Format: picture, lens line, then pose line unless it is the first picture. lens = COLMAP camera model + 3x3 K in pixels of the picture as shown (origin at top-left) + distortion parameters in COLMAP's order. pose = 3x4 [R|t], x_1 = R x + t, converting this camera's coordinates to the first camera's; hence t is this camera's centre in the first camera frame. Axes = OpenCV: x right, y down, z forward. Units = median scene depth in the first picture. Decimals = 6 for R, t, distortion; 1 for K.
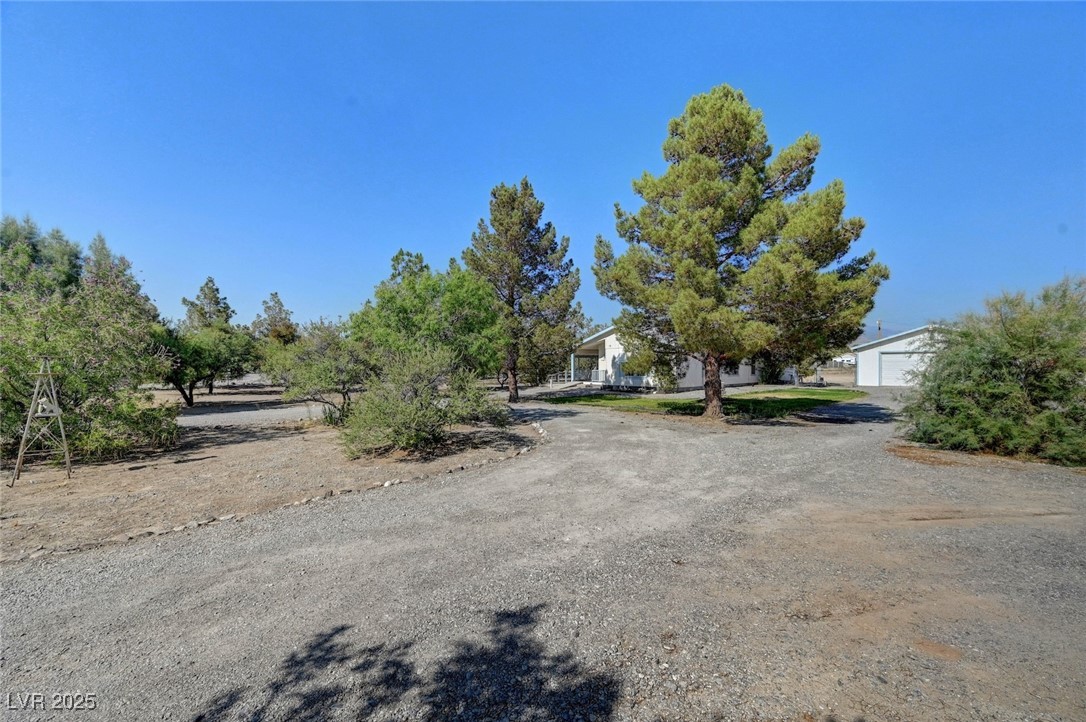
lens RADIAL K [[458.0, 0, 543.0], [0, 458.0, 361.0], [0, 0, 1]] dist [0.000336, 0.000020]
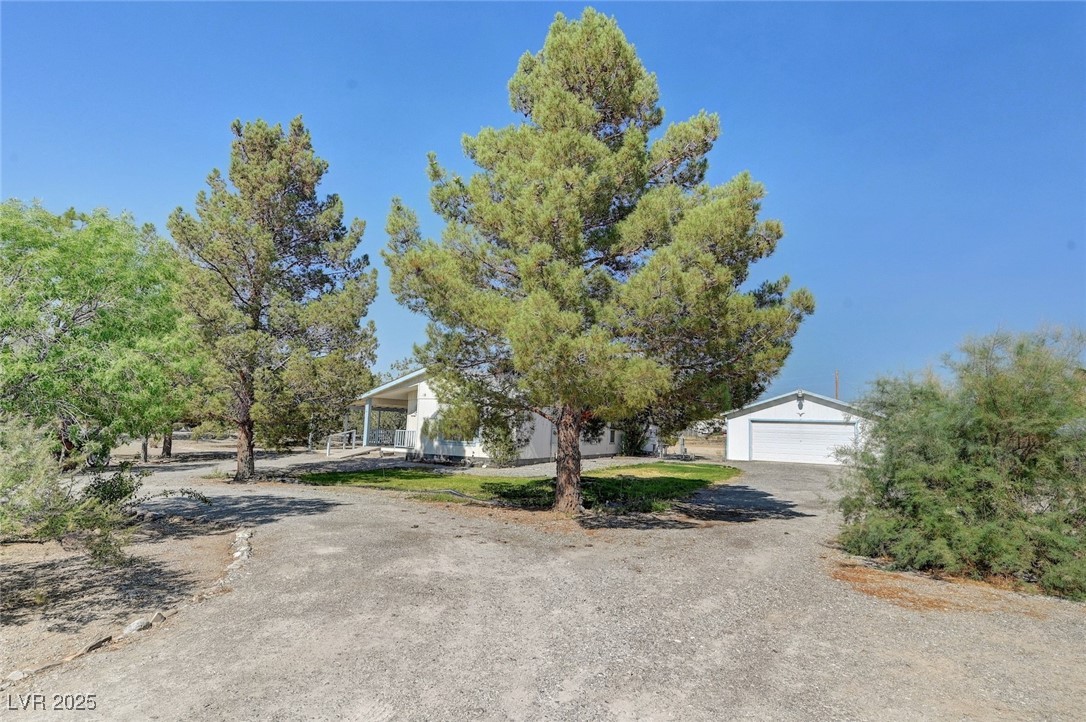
lens RADIAL K [[527.2, 0, 543.0], [0, 527.2, 361.0], [0, 0, 1]] dist [-0.022436, -0.000081]
pose [[0.945997, 0.075313, 0.315304, 0.090419], [-0.039418, 0.992145, -0.118717, 0.004011], [-0.321768, 0.099877, 0.941536, 0.290467]]
